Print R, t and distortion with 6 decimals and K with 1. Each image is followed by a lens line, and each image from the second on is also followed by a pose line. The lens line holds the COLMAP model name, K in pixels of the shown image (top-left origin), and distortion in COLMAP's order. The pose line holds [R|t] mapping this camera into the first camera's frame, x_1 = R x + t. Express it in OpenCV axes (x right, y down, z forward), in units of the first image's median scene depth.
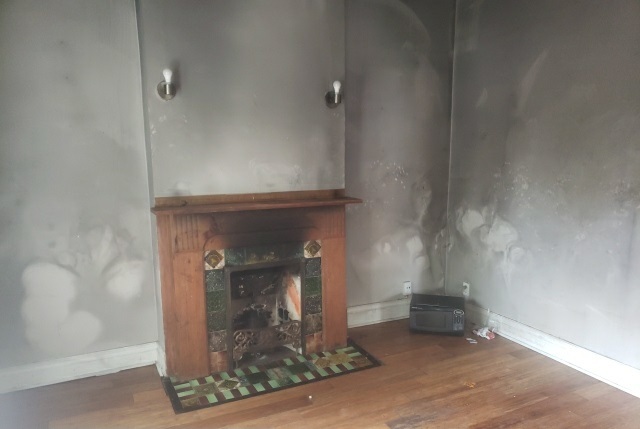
lens RADIAL K [[482.0, 0, 322.5], [0, 482.0, 217.6], [0, 0, 1]] dist [0.023232, -0.012529]
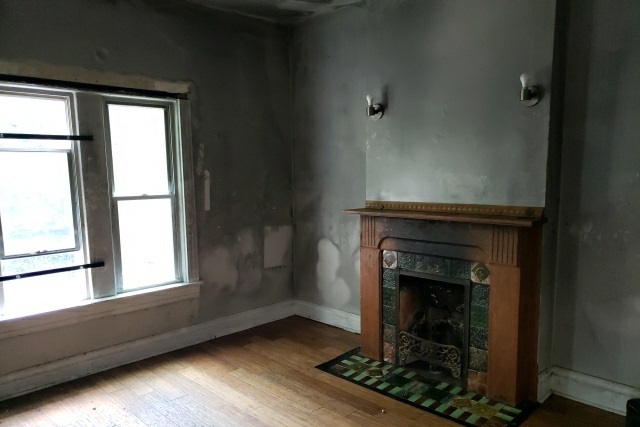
lens RADIAL K [[482.0, 0, 321.0], [0, 482.0, 212.2], [0, 0, 1]] dist [0.023232, -0.012529]
pose [[0.329920, 0.089384, -0.939768, 0.687844], [-0.109134, 0.992444, 0.056081, -0.060275], [0.937679, 0.084059, 0.337182, 0.429344]]
